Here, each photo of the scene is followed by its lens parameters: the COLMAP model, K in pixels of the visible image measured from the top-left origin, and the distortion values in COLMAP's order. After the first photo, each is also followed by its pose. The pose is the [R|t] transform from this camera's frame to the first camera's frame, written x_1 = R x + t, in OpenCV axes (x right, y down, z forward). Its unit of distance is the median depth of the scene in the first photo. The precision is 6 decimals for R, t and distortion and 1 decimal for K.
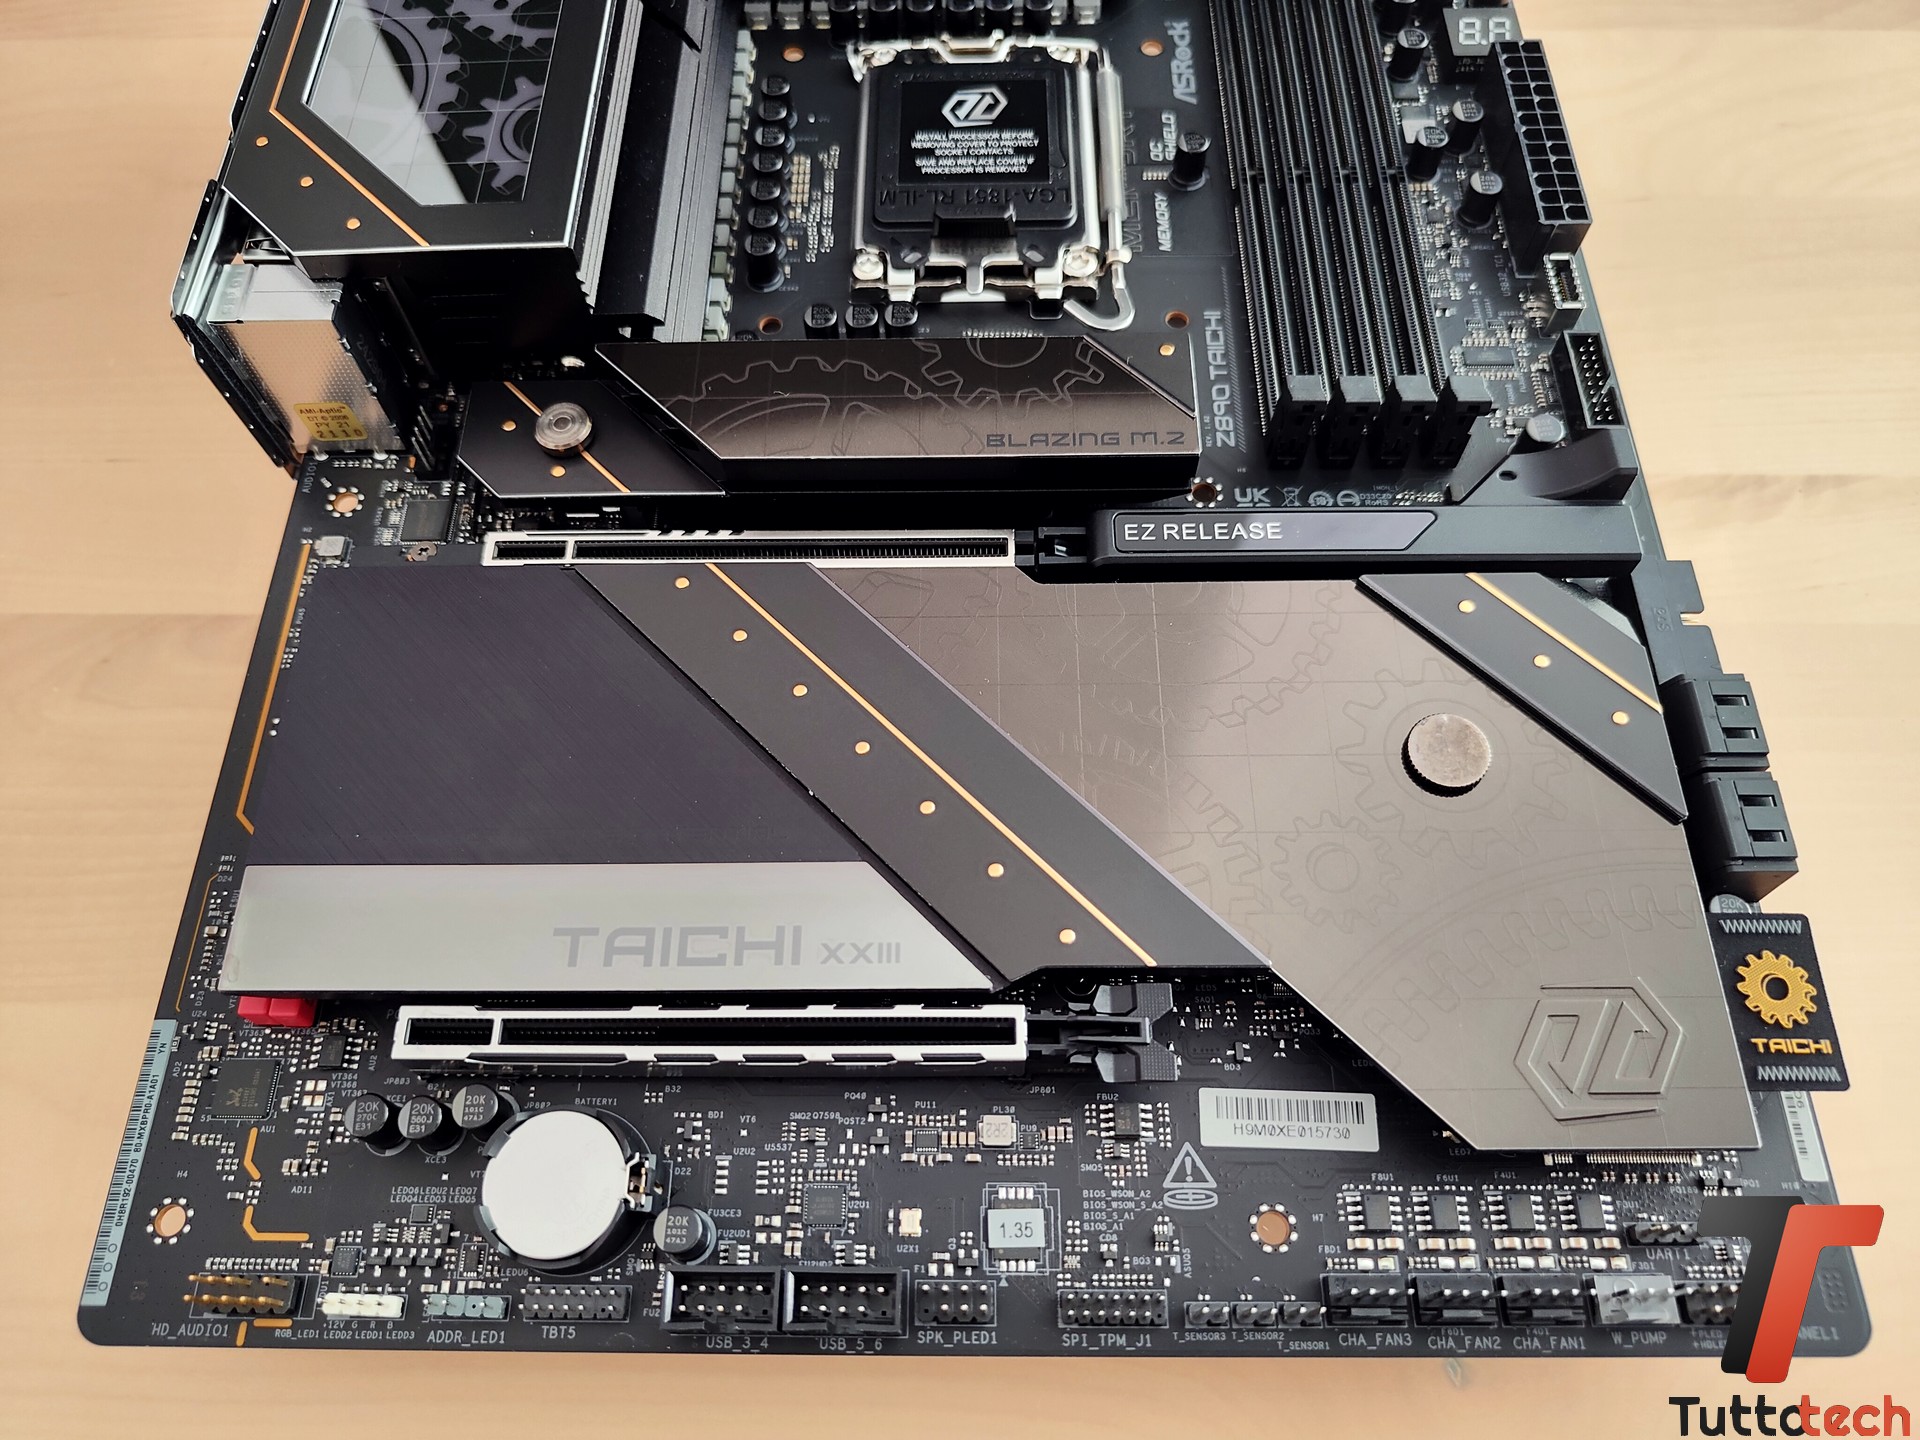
lens RADIAL K [[1428.7, 0, 910.1], [0, 1428.7, 719.6], [0, 0, 1]] dist [-0.054977, 0.018111]
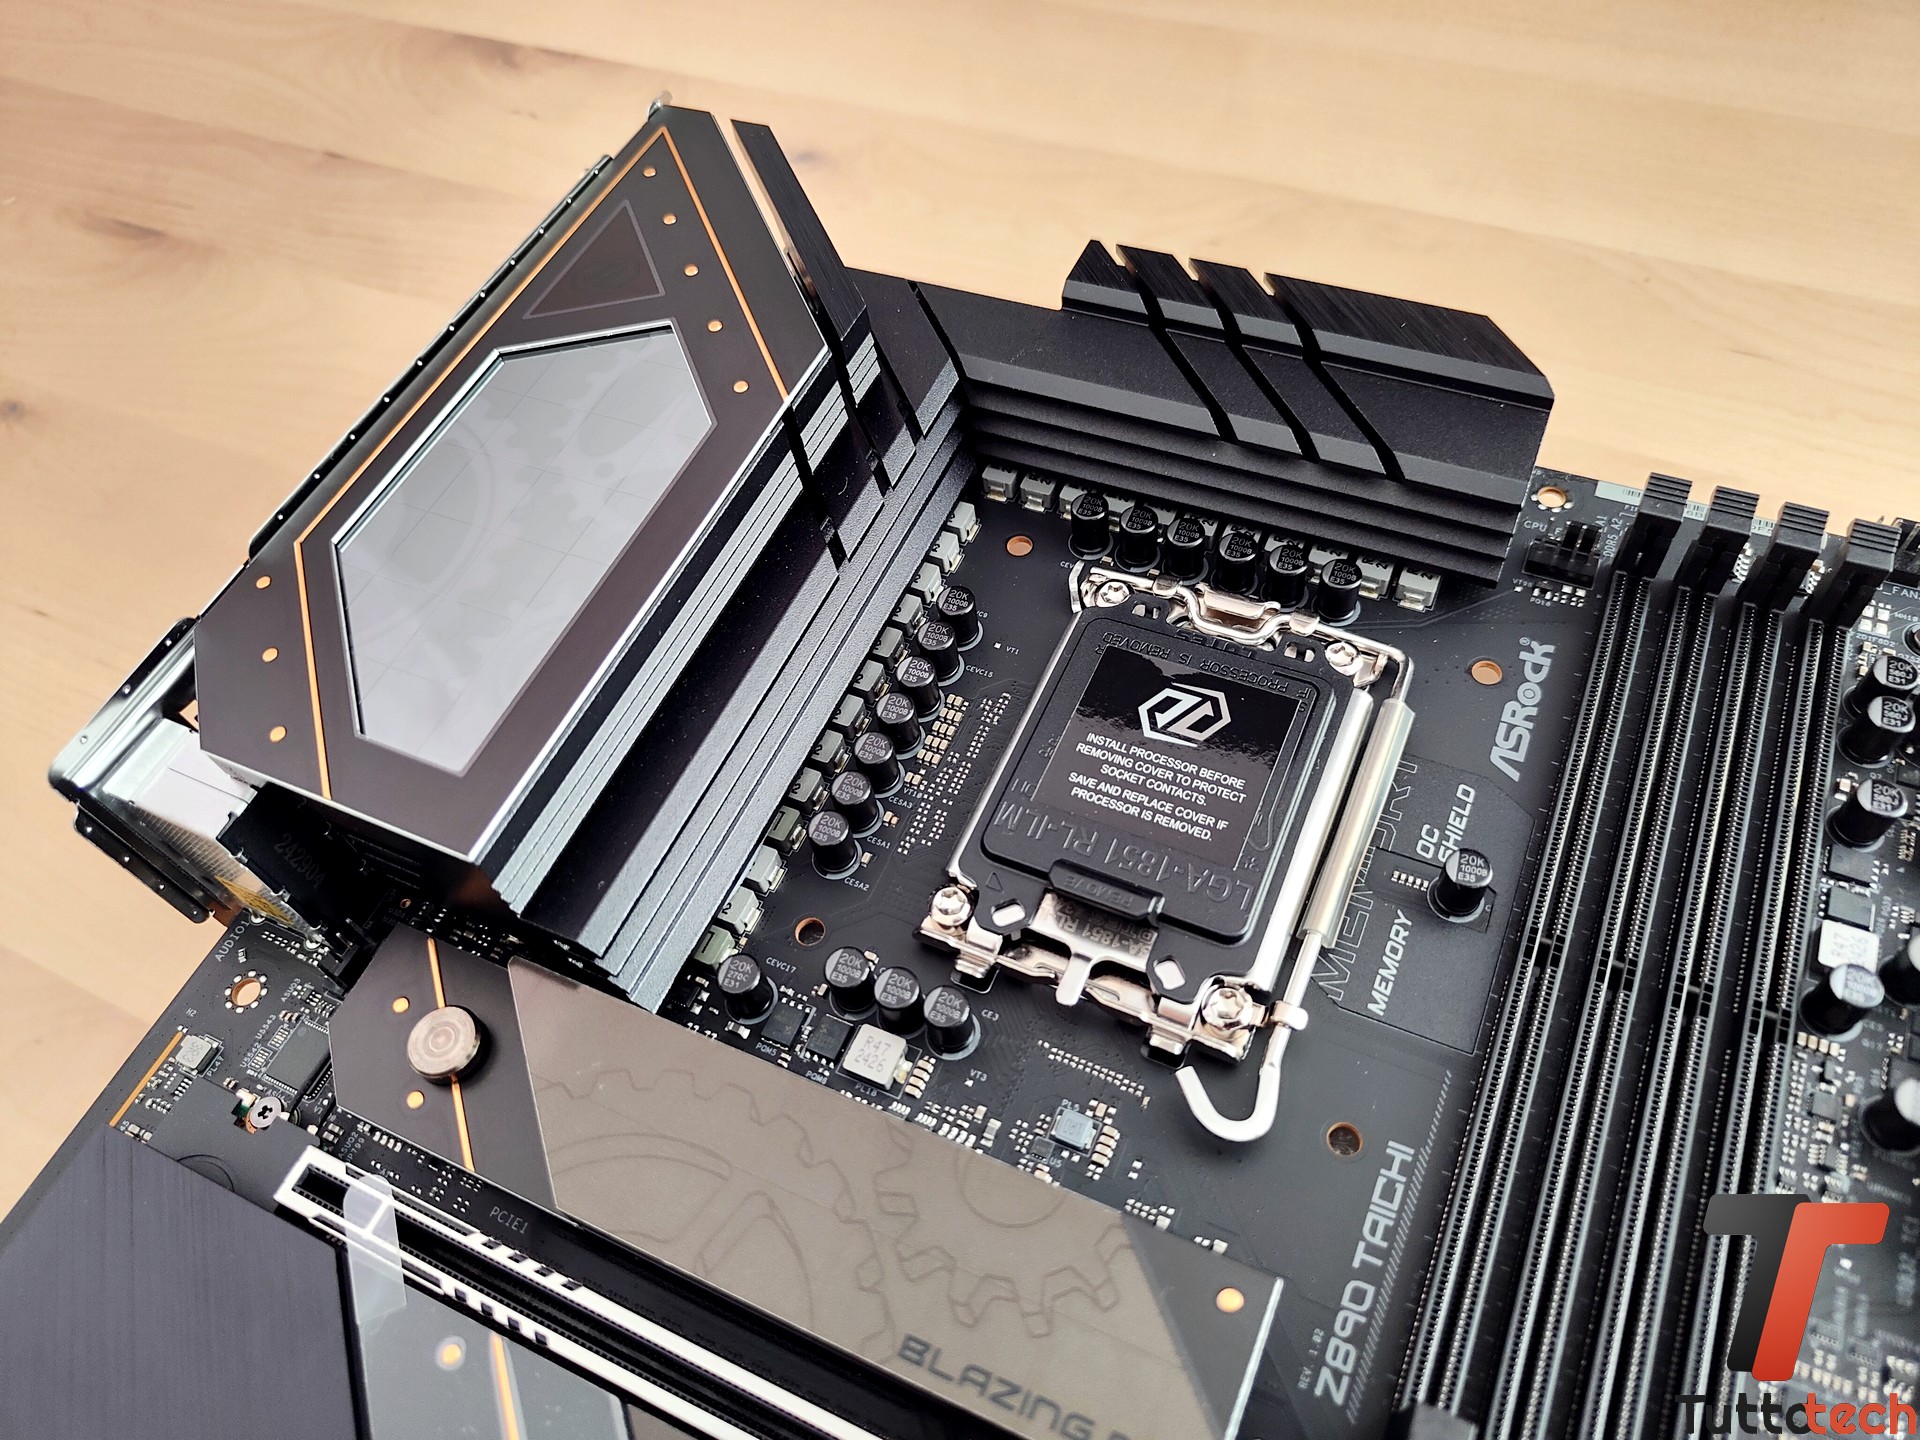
lens RADIAL K [[1428.7, 0, 913.5], [0, 1428.7, 668.5], [0, 0, 1]] dist [-0.054977, 0.018111]
pose [[0.906120, 0.285479, -0.312167, 0.169485], [-0.322182, 0.943939, -0.071951, -0.429593], [0.274126, 0.165771, 0.947299, 0.319355]]
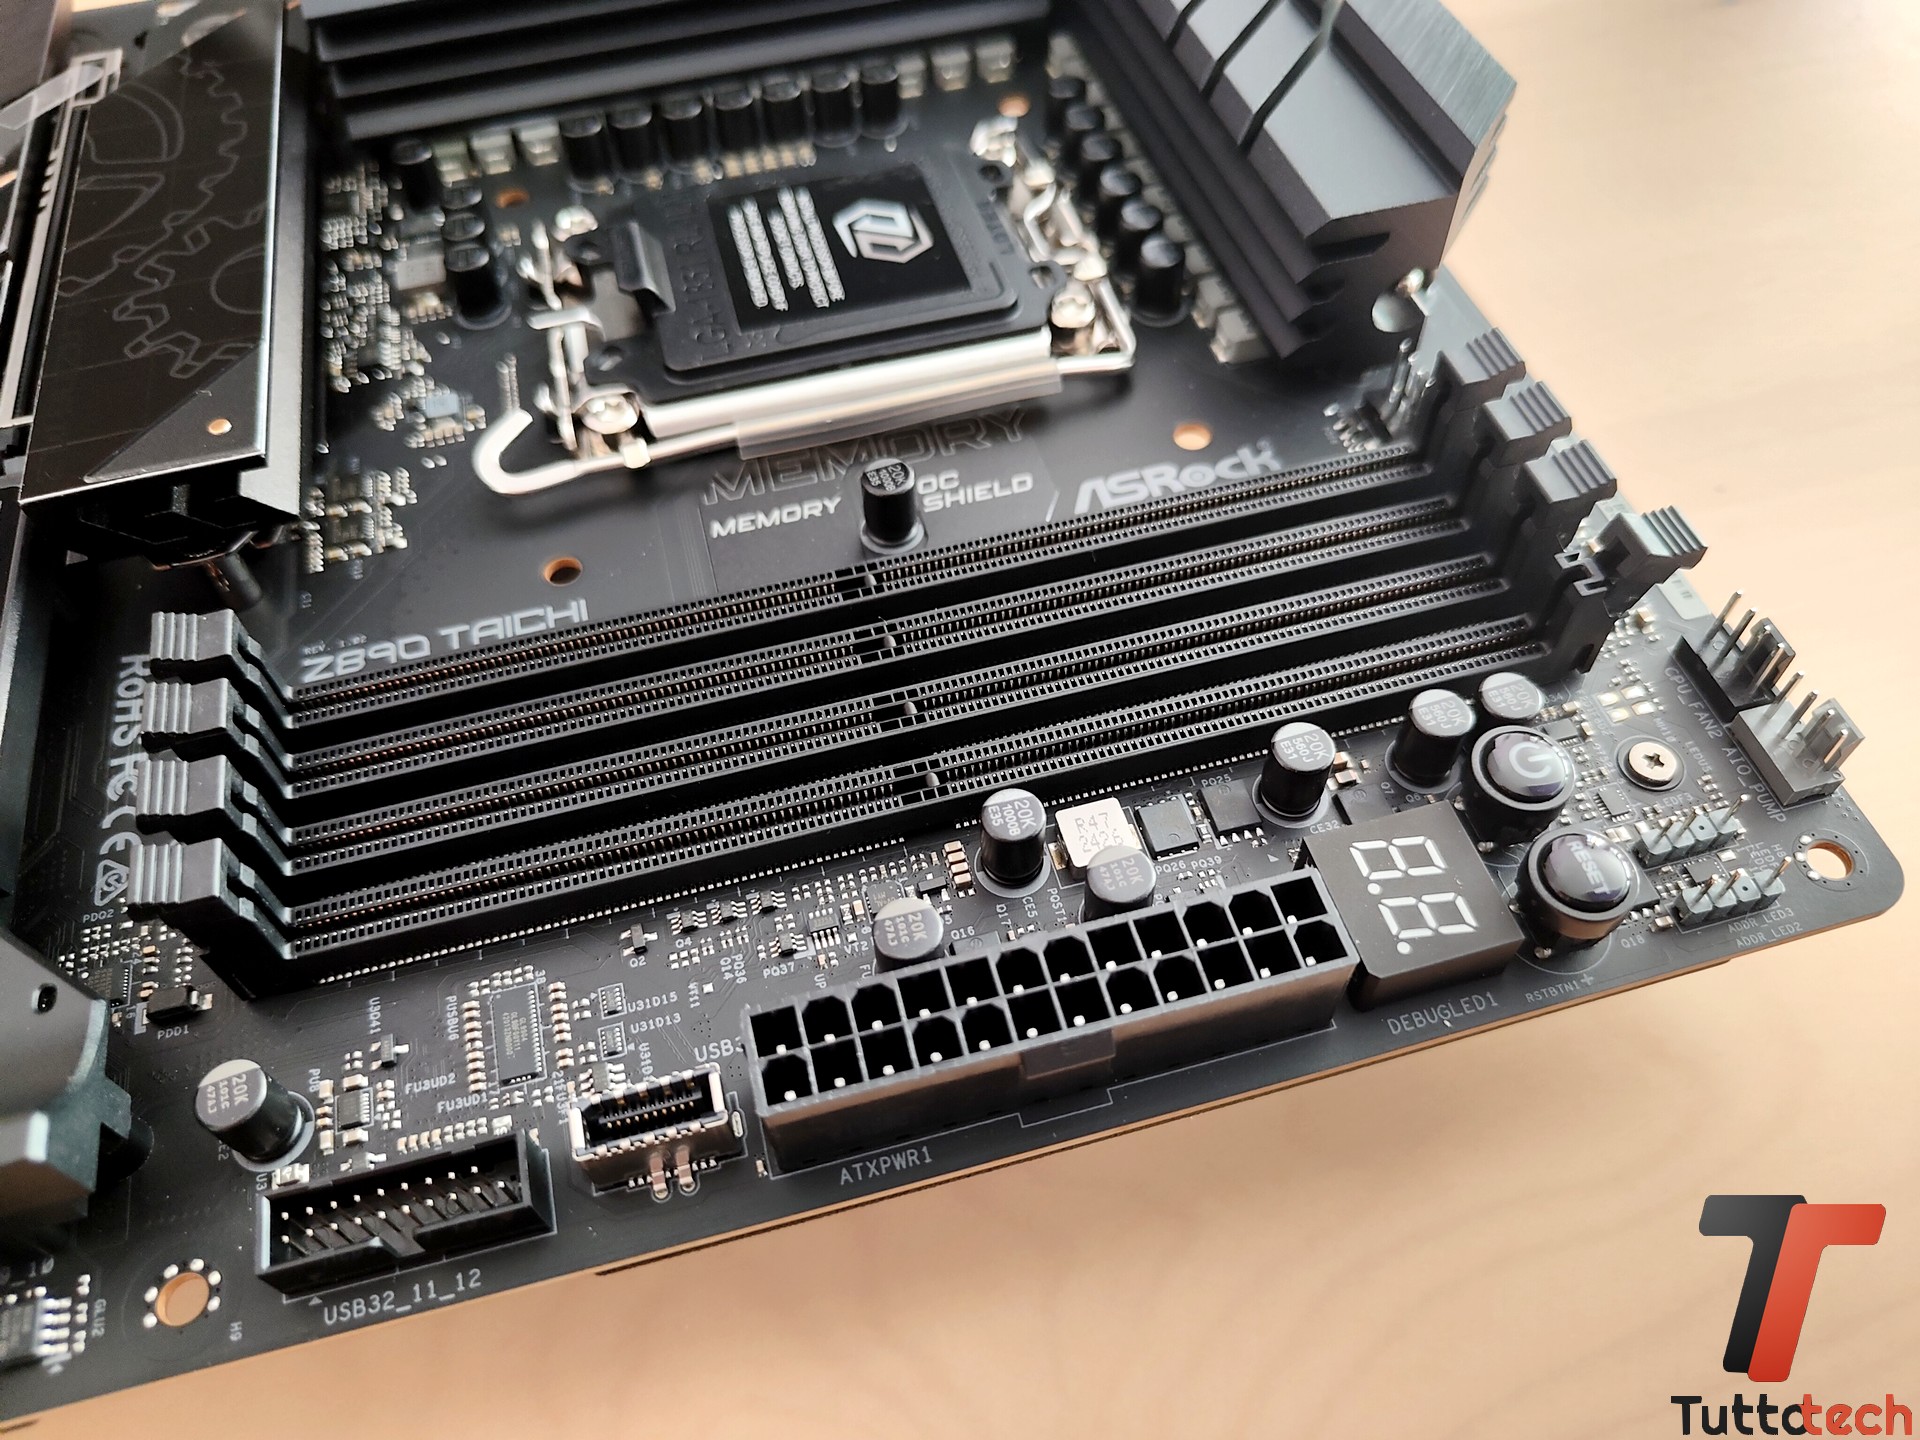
lens RADIAL K [[1428.7, 0, 959.6], [0, 1428.7, 726.7], [0, 0, 1]] dist [-0.054977, 0.018111]
pose [[0.277174, 0.795379, -0.539024, 0.704071], [-0.846779, 0.467312, 0.254135, -0.626935], [0.454026, 0.385995, 0.803037, 0.696533]]
